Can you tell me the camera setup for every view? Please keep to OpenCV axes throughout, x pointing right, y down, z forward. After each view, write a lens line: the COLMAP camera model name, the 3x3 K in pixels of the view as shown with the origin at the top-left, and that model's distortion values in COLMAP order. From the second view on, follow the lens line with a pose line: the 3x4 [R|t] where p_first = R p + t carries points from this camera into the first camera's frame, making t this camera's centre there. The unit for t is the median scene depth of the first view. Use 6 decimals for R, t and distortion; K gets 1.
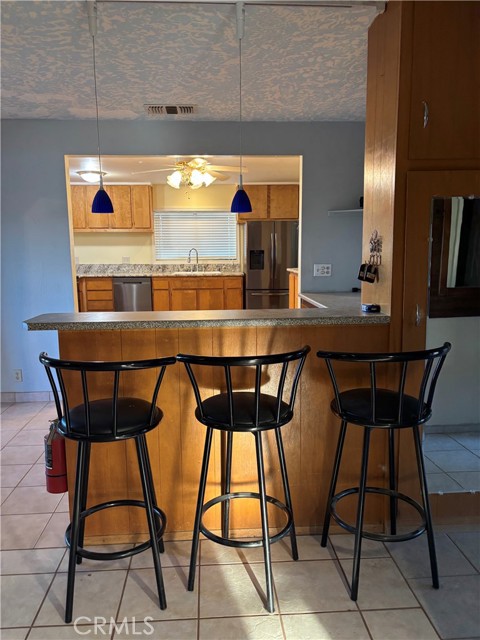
lens RADIAL K [[484.8, 0, 242.1], [0, 484.8, 324.3], [0, 0, 1]] dist [0.006080, -0.001864]
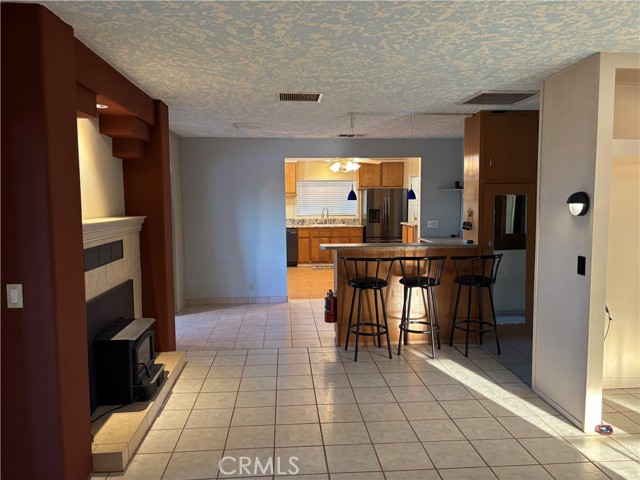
lens RADIAL K [[484.8, 0, 316.6], [0, 484.8, 236.2], [0, 0, 1]] dist [0.006080, -0.001864]
pose [[0.999994, 0.002270, -0.002660, -0.265939], [-0.002482, 0.996586, -0.082530, 0.079359], [0.002463, 0.082536, 0.996585, -0.762396]]
